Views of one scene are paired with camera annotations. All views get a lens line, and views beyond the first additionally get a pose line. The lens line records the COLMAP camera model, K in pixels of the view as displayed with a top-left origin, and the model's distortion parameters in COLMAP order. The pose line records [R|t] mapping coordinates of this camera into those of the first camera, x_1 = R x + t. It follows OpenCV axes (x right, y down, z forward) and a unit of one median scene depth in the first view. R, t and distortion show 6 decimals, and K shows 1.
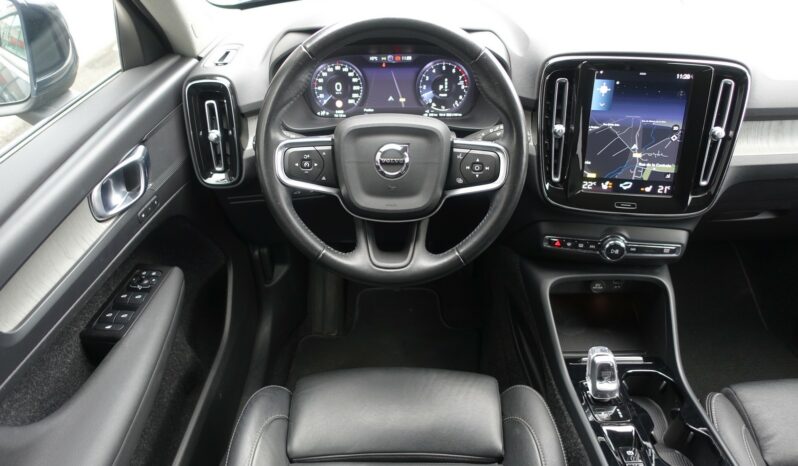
lens RADIAL K [[545.8, 0, 399.0], [0, 545.8, 233.0], [0, 0, 1]] dist [-0.011475, 0.006232]
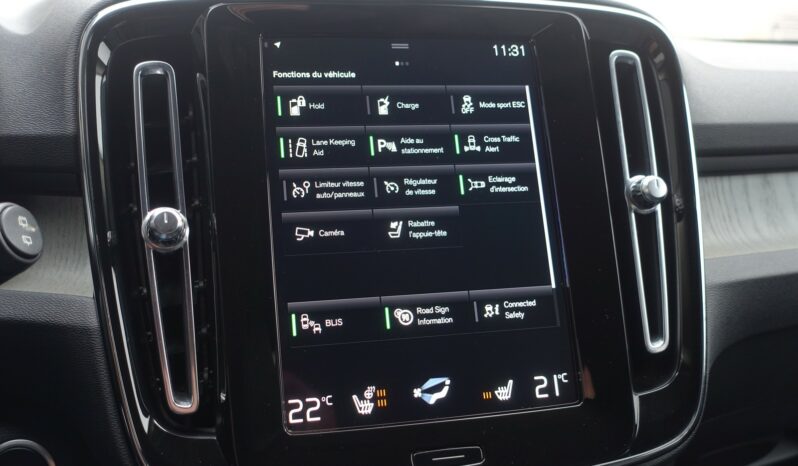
lens RADIAL K [[790.5, 0, 399.0], [0, 790.5, 233.0], [0, 0, 1]] dist [-0.000221, 0.014120]
pose [[0.935494, -0.057979, 0.348553, 0.260571], [0.210061, 0.884456, -0.416667, 0.009950], [-0.284122, 0.463007, 0.839583, 0.618945]]
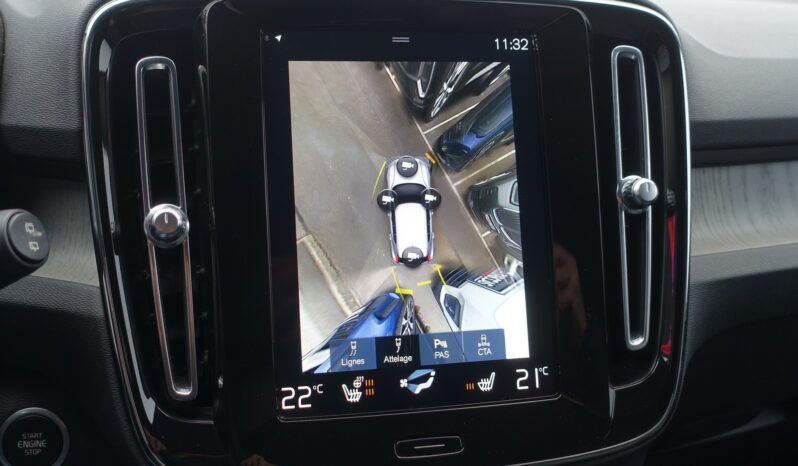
lens RADIAL K [[790.5, 0, 399.0], [0, 790.5, 233.0], [0, 0, 1]] dist [-0.000221, 0.014120]
pose [[0.946840, -0.066758, 0.314702, 0.274189], [0.168604, 0.936096, -0.308702, -0.030114], [-0.273983, 0.345351, 0.897589, 0.579634]]
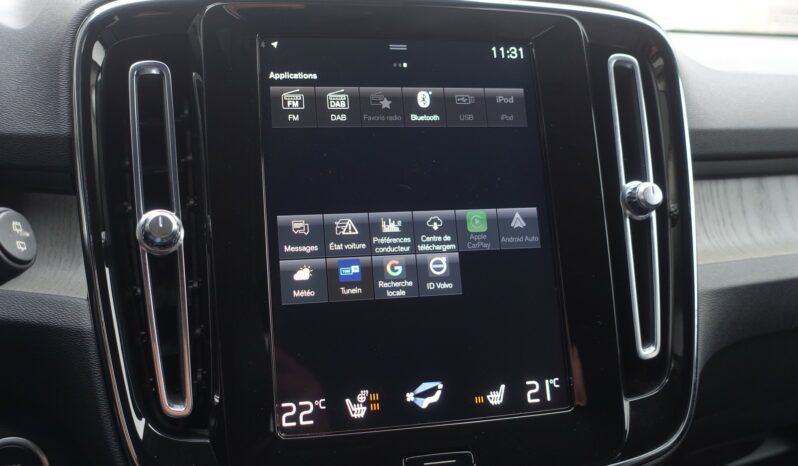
lens RADIAL K [[790.5, 0, 399.0], [0, 790.5, 233.0], [0, 0, 1]] dist [-0.000221, 0.014120]
pose [[0.933084, -0.054277, 0.355540, 0.260104], [0.199745, 0.900281, -0.386777, -0.004561], [-0.299093, 0.431913, 0.850879, 0.612268]]
